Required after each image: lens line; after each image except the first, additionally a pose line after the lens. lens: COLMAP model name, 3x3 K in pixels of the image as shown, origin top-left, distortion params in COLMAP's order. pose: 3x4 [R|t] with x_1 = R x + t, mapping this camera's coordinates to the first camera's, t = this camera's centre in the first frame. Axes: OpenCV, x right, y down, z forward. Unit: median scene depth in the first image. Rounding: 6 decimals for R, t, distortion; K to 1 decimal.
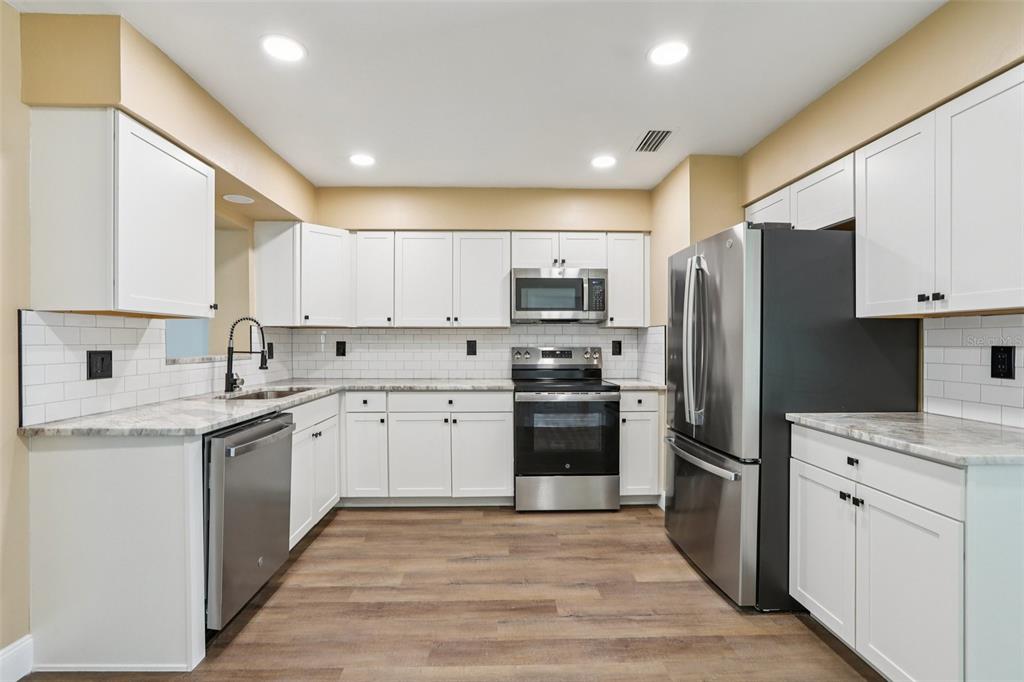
lens RADIAL K [[467.2, 0, 505.1], [0, 467.2, 342.0], [0, 0, 1]] dist [-0.036698, 0.015525]
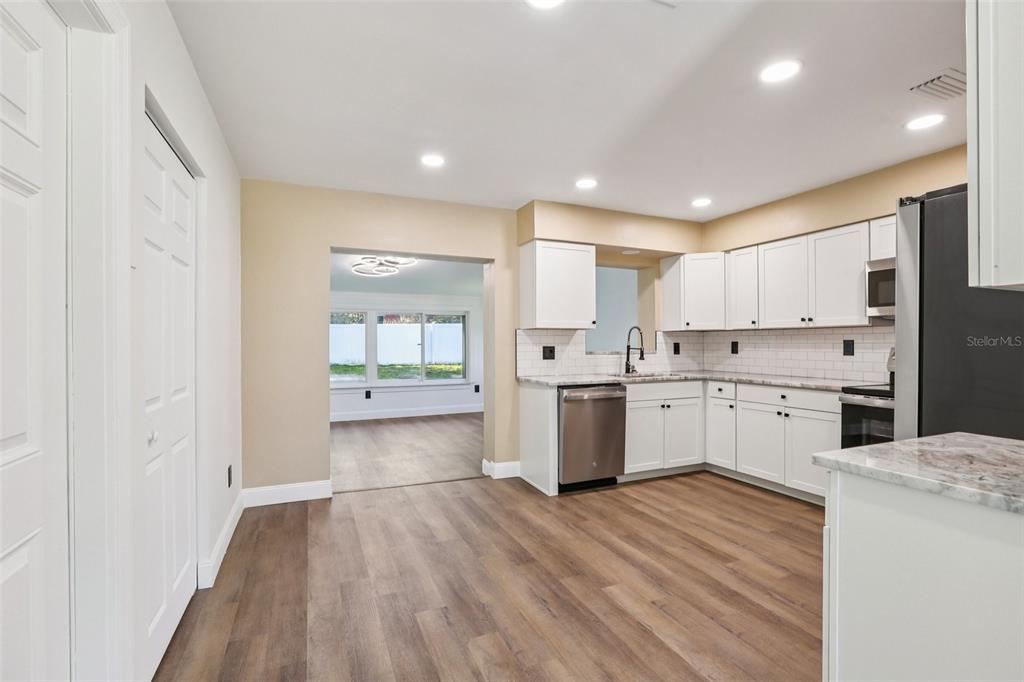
lens RADIAL K [[467.2, 0, 504.1], [0, 467.2, 342.2], [0, 0, 1]] dist [-0.036698, 0.015525]
pose [[0.363606, -0.002123, -0.931550, 0.758051], [0.001564, 0.999997, -0.001669, 0.002069], [0.931552, -0.000850, 0.363608, 0.008758]]
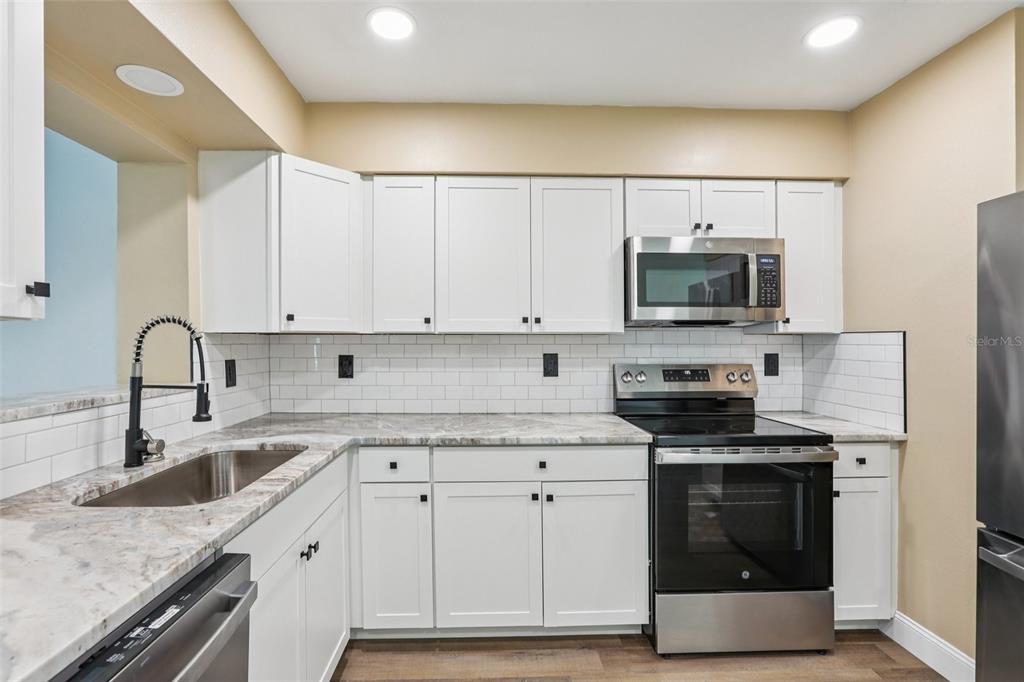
lens RADIAL K [[467.2, 0, 497.1], [0, 467.2, 340.6], [0, 0, 1]] dist [-0.036698, 0.015525]
pose [[0.999990, -0.001401, 0.004212, -0.204926], [0.001418, 0.999991, -0.003888, -0.025810], [-0.004207, 0.003894, 0.999984, 0.500660]]
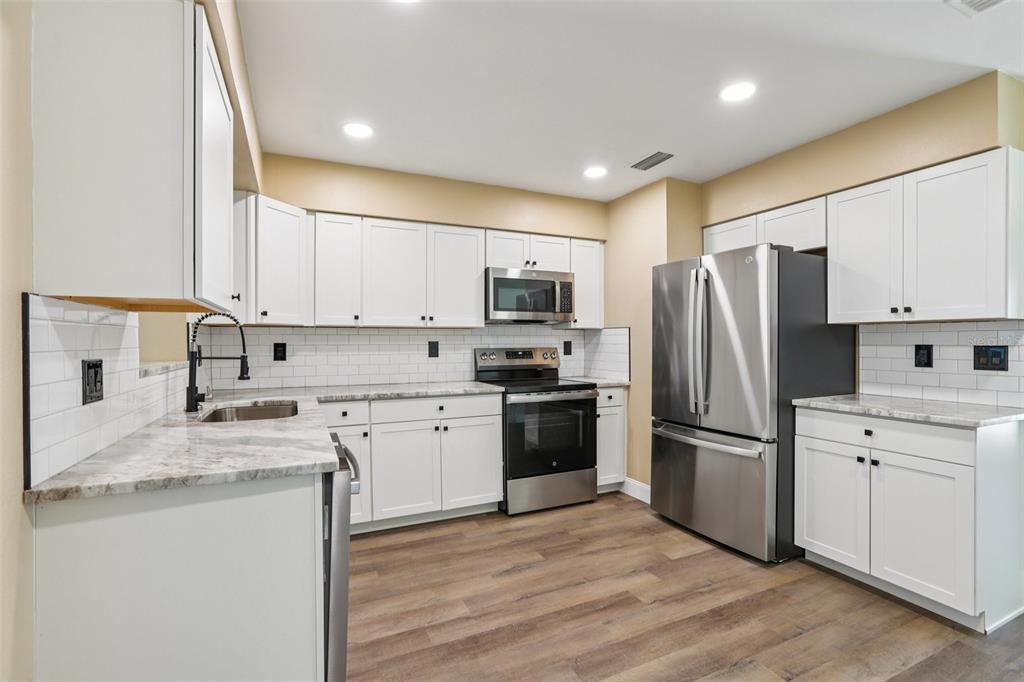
lens RADIAL K [[467.2, 0, 509.4], [0, 467.2, 340.8], [0, 0, 1]] dist [-0.036698, 0.015525]
pose [[0.917697, -0.002497, 0.397273, -0.422002], [0.003233, 0.999994, -0.001181, -0.003665], [-0.397268, 0.002368, 0.917700, 0.115844]]
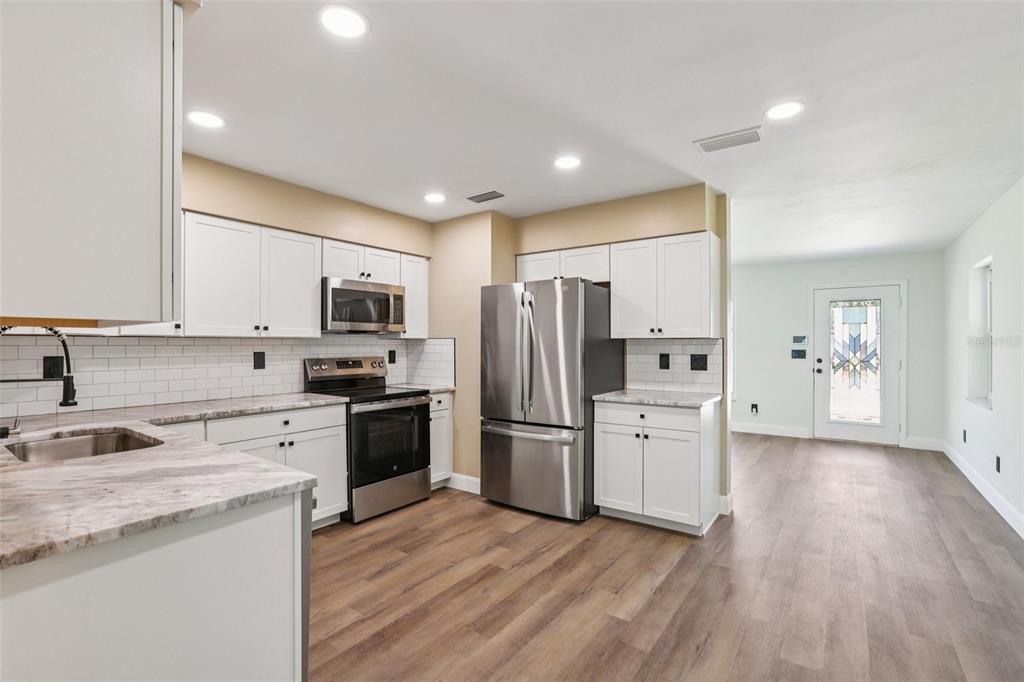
lens RADIAL K [[467.2, 0, 509.5], [0, 467.2, 341.6], [0, 0, 1]] dist [-0.036698, 0.015525]
pose [[0.611744, 0.002478, 0.791052, -0.648237], [0.002906, 0.999981, -0.005380, -0.022895], [-0.791050, 0.005590, 0.611725, 0.150649]]
